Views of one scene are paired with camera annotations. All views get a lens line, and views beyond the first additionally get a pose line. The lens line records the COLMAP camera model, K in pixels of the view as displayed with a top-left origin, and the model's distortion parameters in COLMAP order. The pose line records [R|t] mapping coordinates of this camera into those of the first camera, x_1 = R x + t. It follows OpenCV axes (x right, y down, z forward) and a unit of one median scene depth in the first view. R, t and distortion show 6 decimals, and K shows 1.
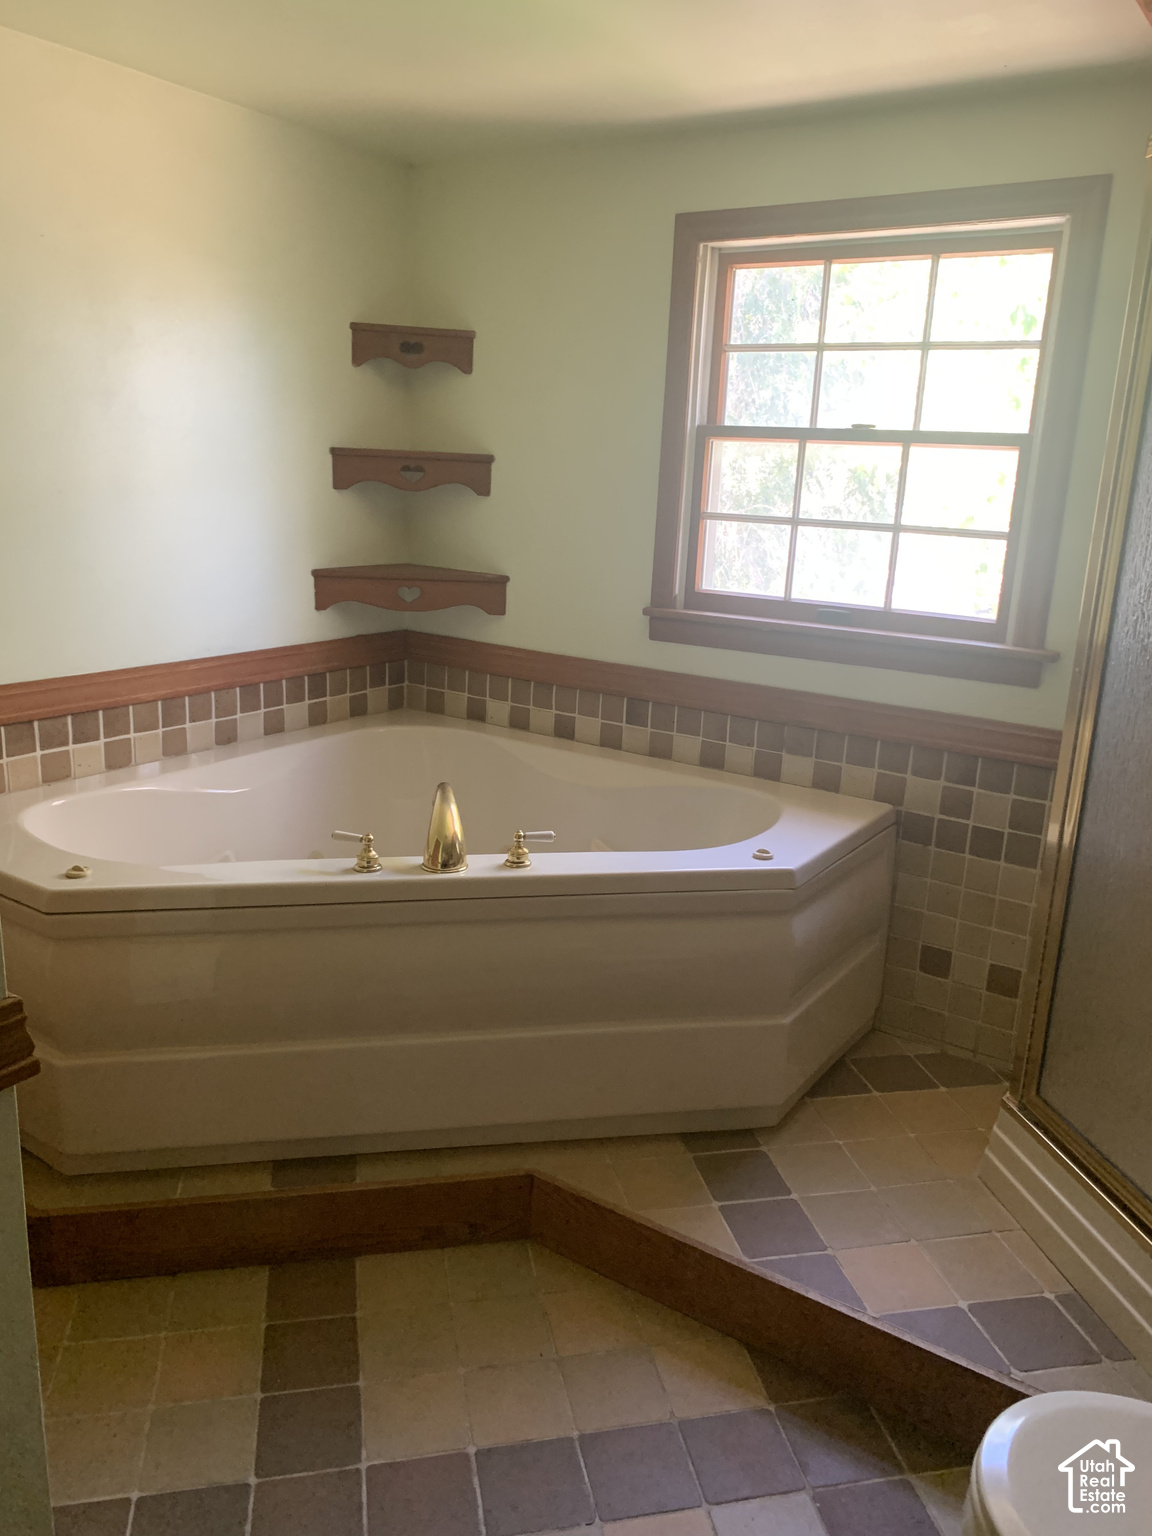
lens RADIAL K [[1177.6, 0, 582.1], [0, 1177.6, 766.5], [0, 0, 1]] dist [0.037881, -0.057789]
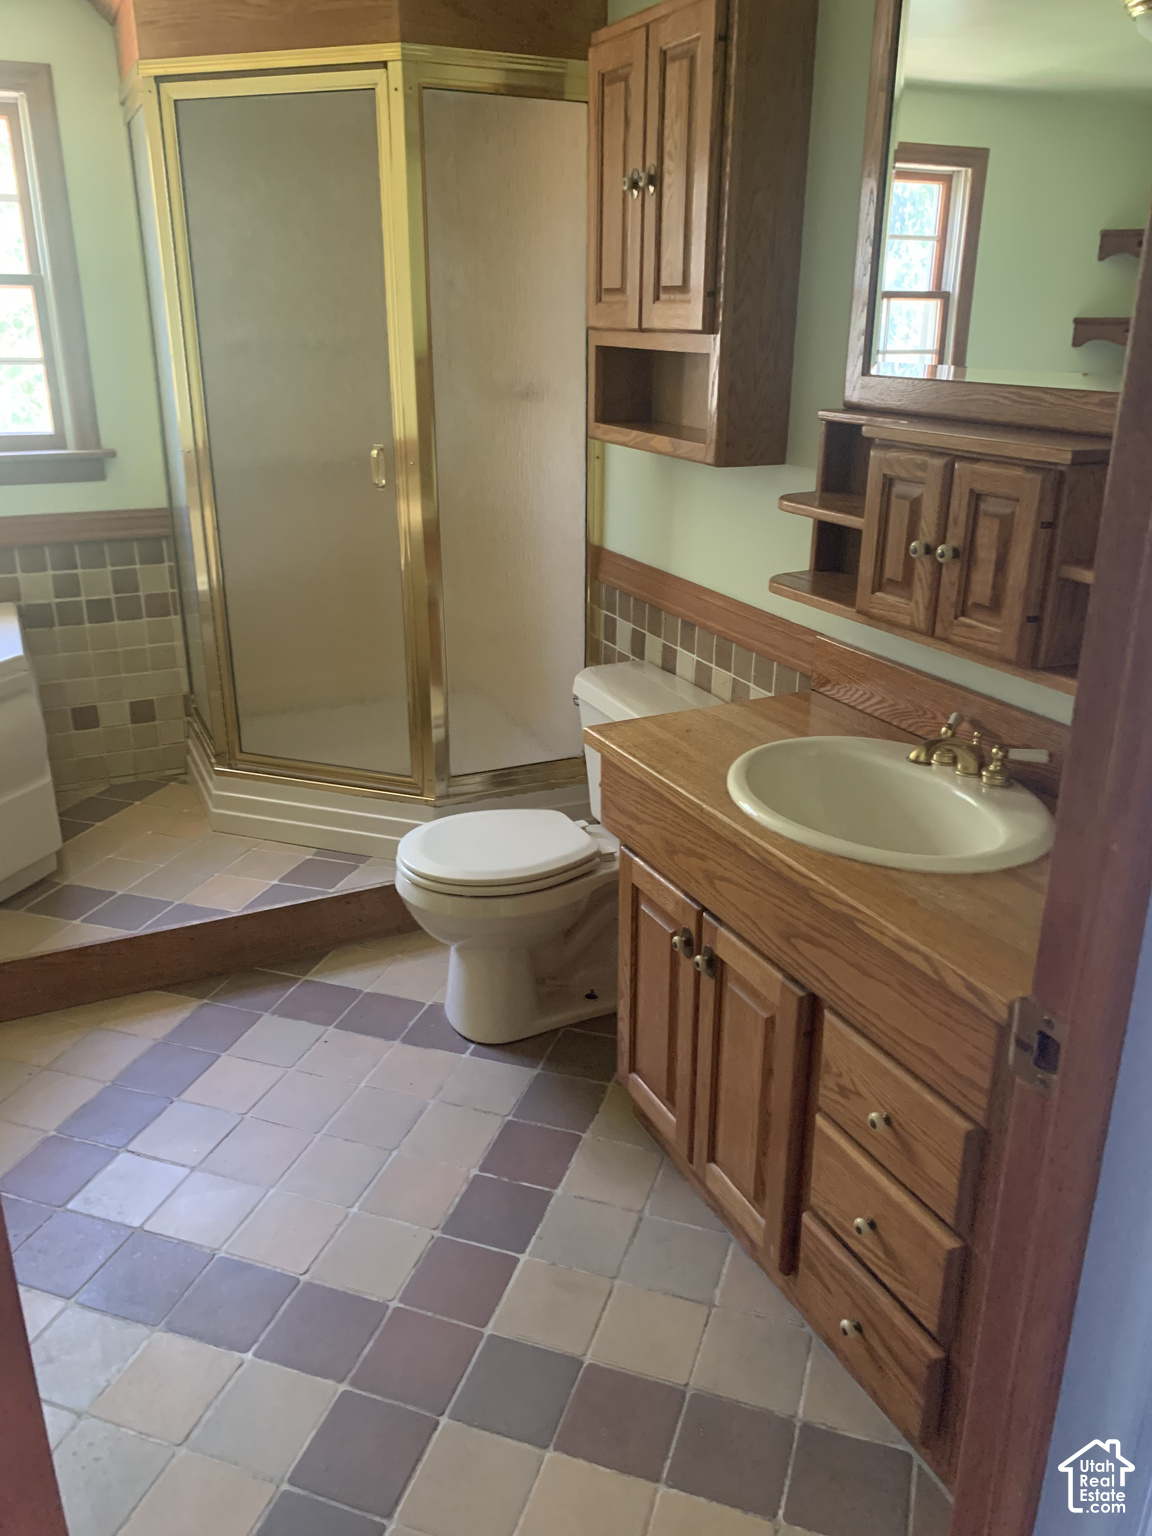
lens RADIAL K [[1177.6, 0, 582.1], [0, 1177.6, 766.5], [0, 0, 1]] dist [0.037881, -0.057789]
pose [[0.498532, -0.341977, 0.796566, -0.480828], [0.232202, 0.937999, 0.257373, 0.015244], [-0.835194, 0.056656, 0.547030, -0.121562]]
